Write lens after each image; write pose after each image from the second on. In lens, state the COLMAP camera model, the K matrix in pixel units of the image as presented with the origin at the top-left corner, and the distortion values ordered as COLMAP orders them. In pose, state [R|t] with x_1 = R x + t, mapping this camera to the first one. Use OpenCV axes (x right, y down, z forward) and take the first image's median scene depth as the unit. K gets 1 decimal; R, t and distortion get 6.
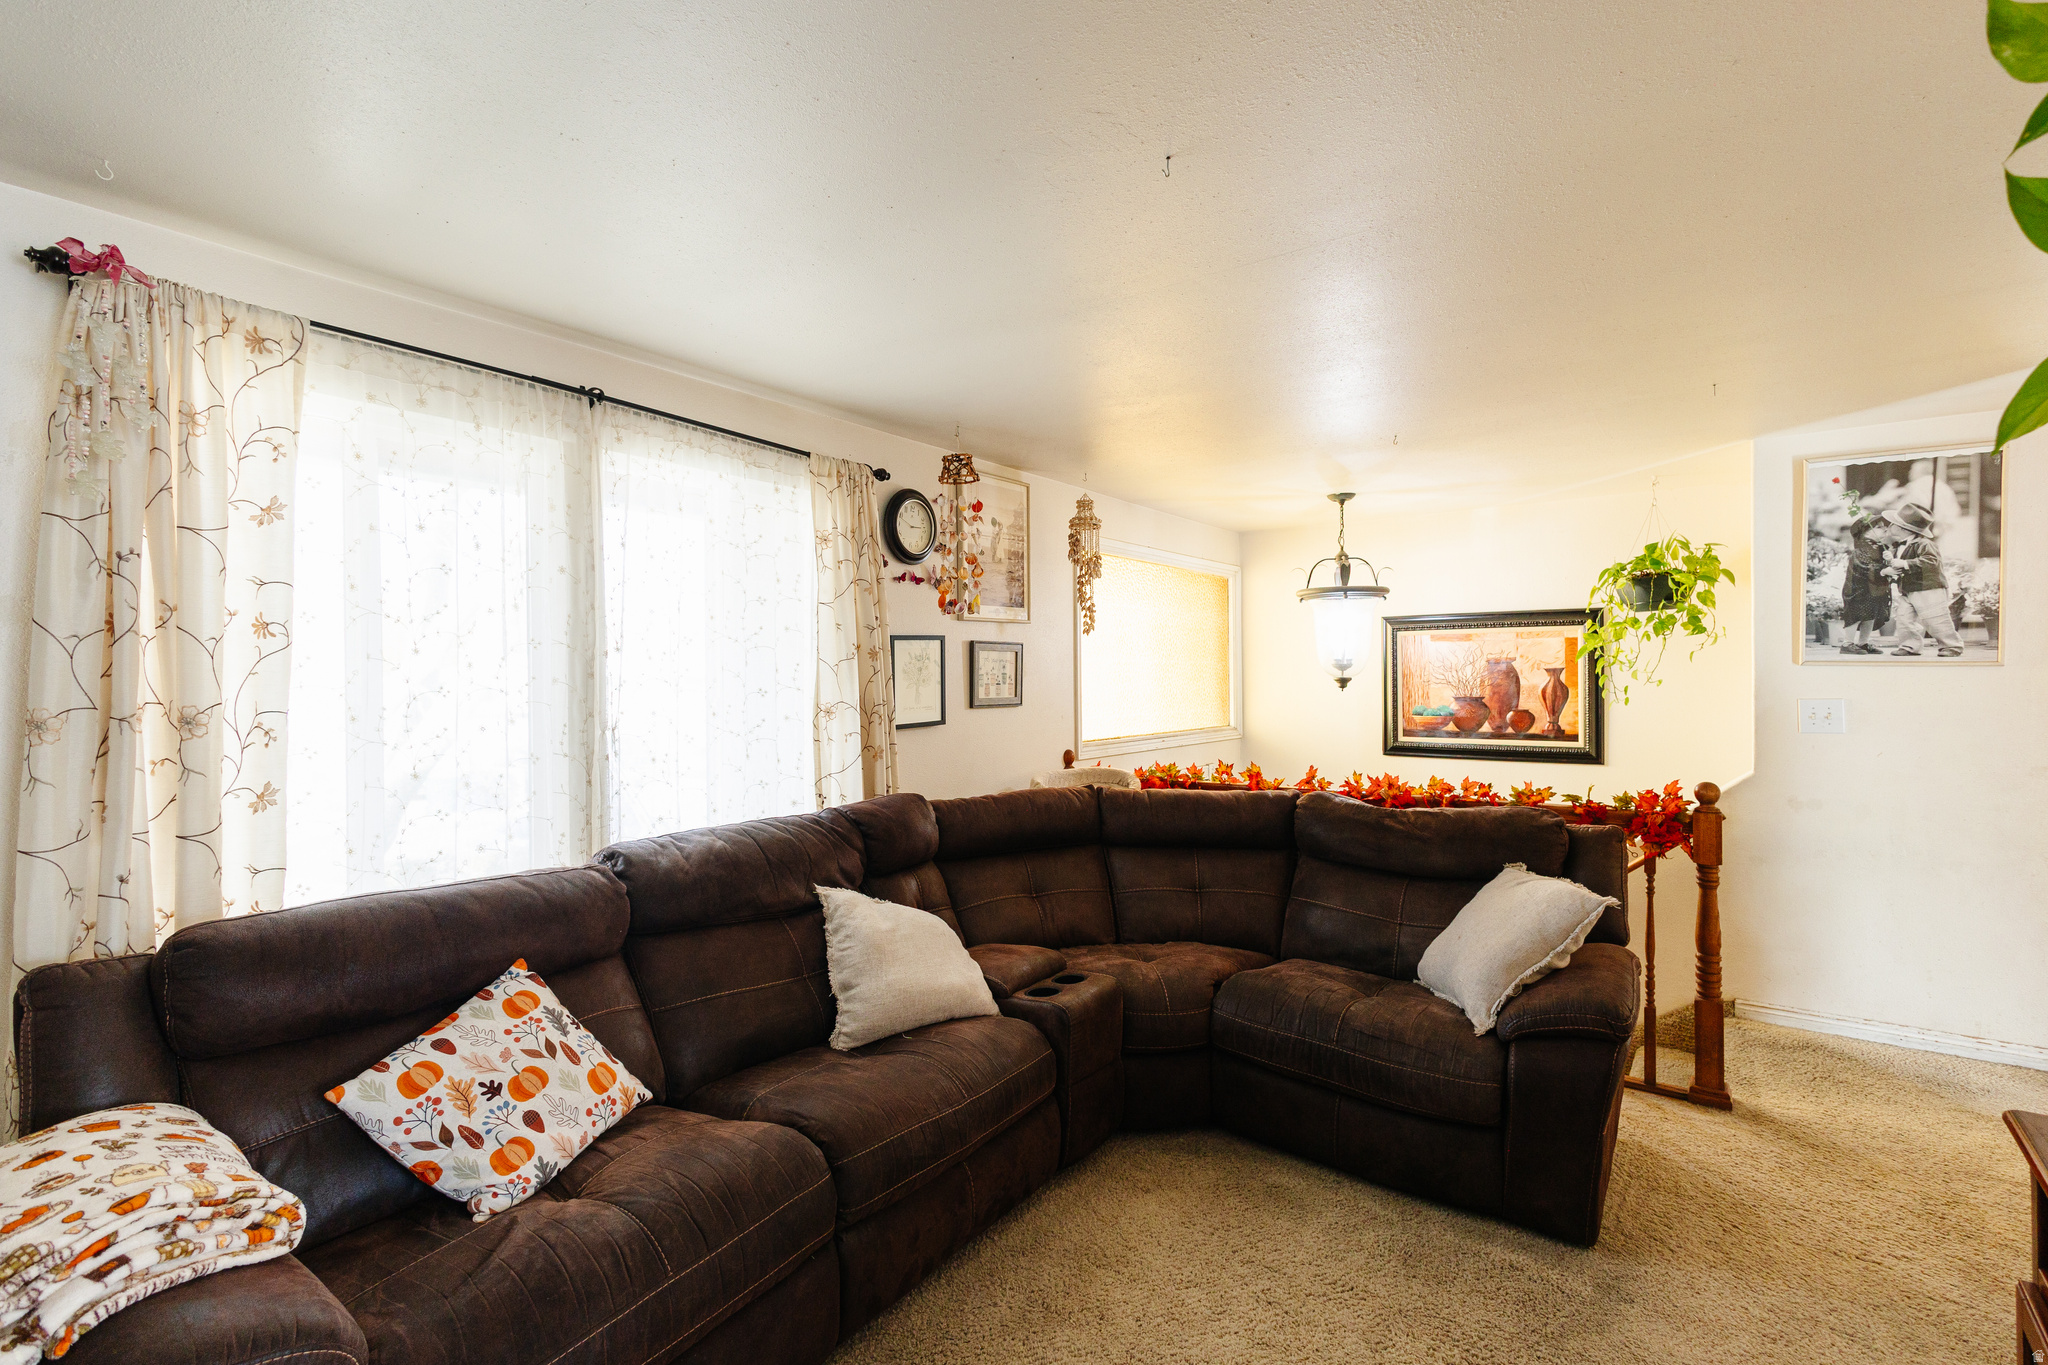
lens RADIAL K [[937.7, 0, 1028.6], [0, 937.7, 678.4], [0, 0, 1]] dist [0.001132, -0.000269]
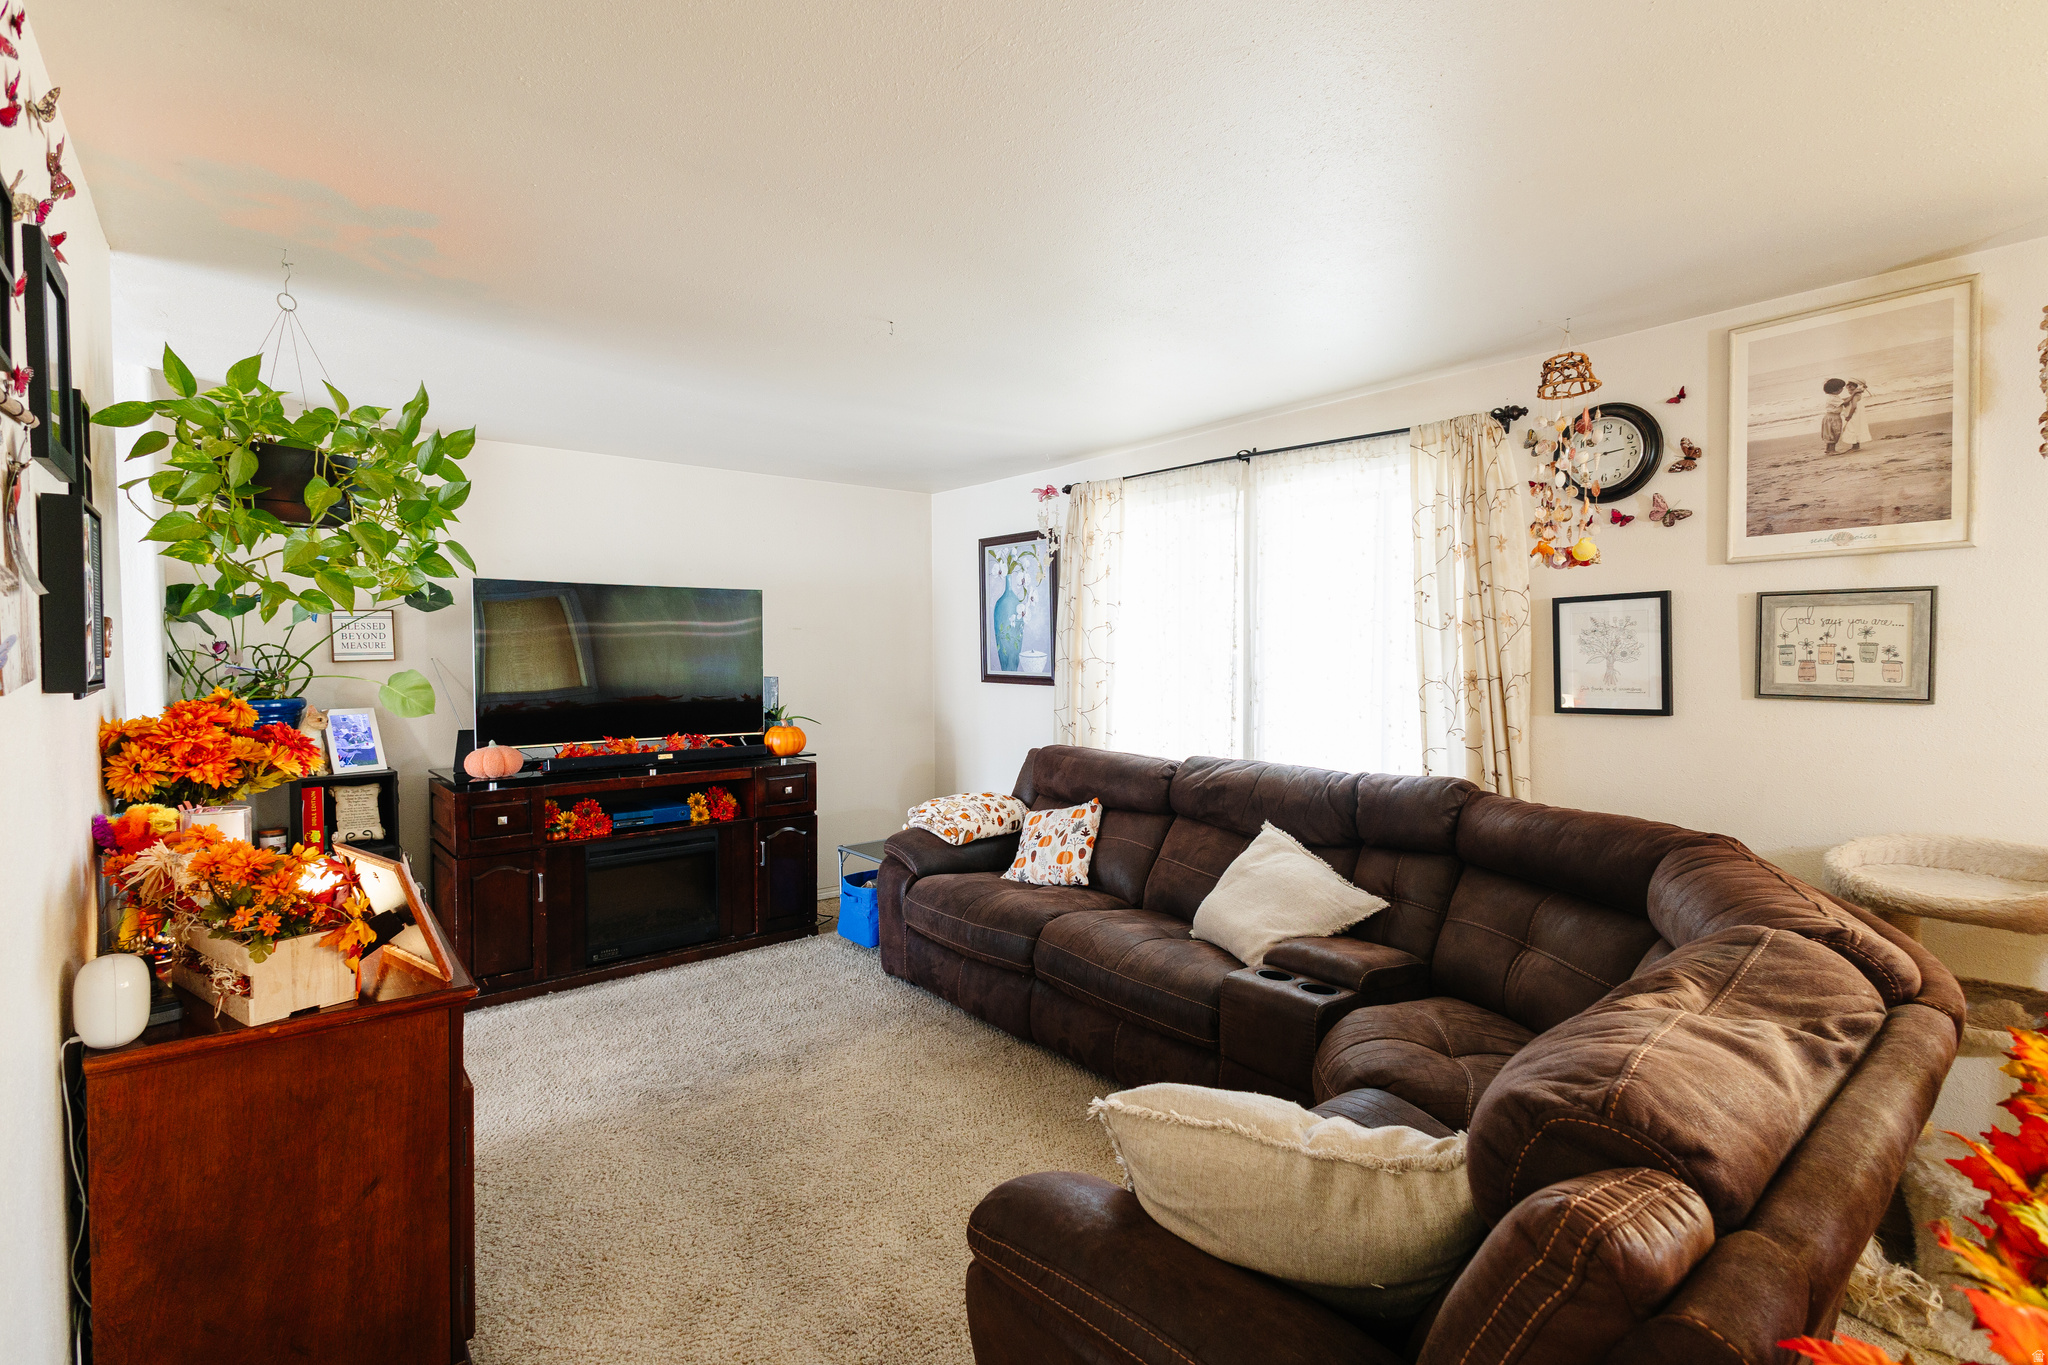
lens RADIAL K [[937.7, 0, 1028.6], [0, 937.7, 678.4], [0, 0, 1]] dist [0.001132, -0.000269]
pose [[-0.241162, 0.032551, -0.969939, 0.718306], [-0.002614, 0.999412, 0.034190, -0.002422], [0.970481, 0.010781, -0.240935, 0.708916]]
